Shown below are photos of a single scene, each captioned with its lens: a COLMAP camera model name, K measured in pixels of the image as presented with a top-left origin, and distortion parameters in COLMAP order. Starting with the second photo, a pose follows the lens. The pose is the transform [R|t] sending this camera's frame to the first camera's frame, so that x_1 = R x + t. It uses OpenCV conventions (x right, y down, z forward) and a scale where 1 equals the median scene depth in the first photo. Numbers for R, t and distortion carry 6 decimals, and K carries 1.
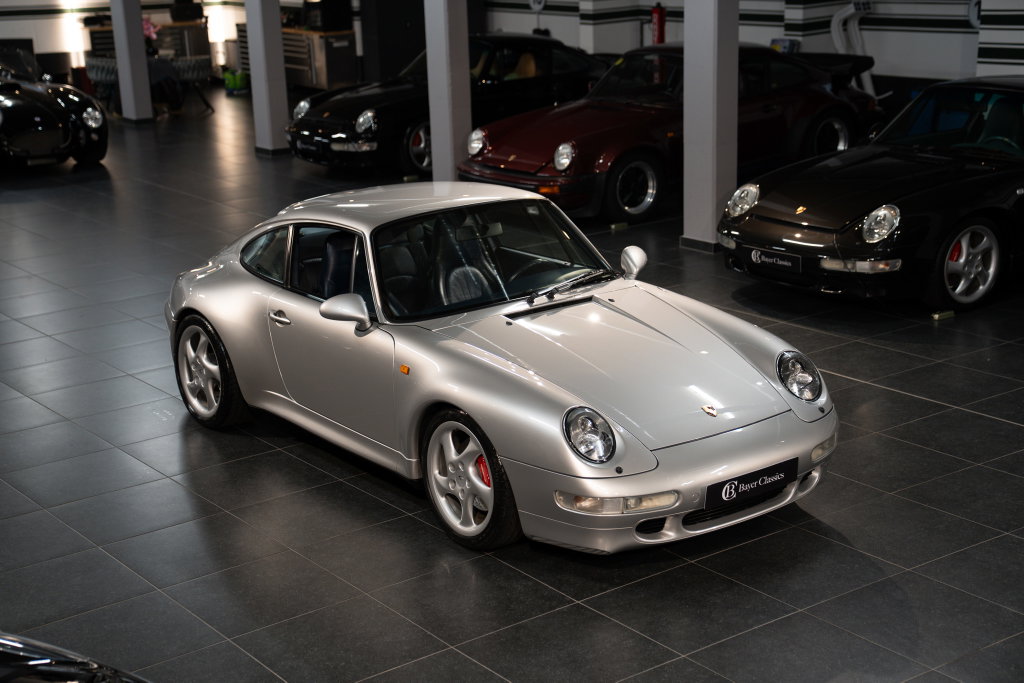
lens RADIAL K [[1627.4, 0, 510.7], [0, 1627.4, 345.4], [0, 0, 1]] dist [0.254764, 0.000000]
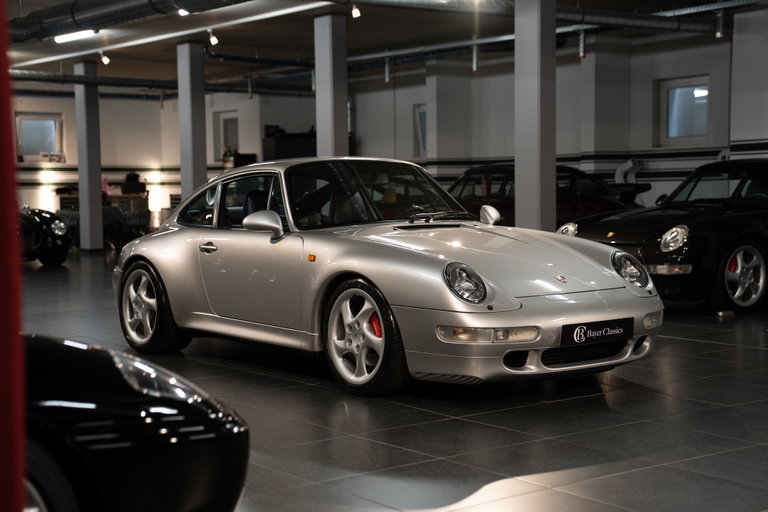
lens RADIAL K [[1220.5, 0, 388.3], [0, 1220.5, 254.0], [0, 0, 1]] dist [0.254764, 0.000000]
pose [[0.999657, 0.017230, 0.019706, -0.024780], [-0.012660, 0.977159, -0.212134, 0.206251], [-0.022911, 0.211812, 0.977042, 0.092452]]
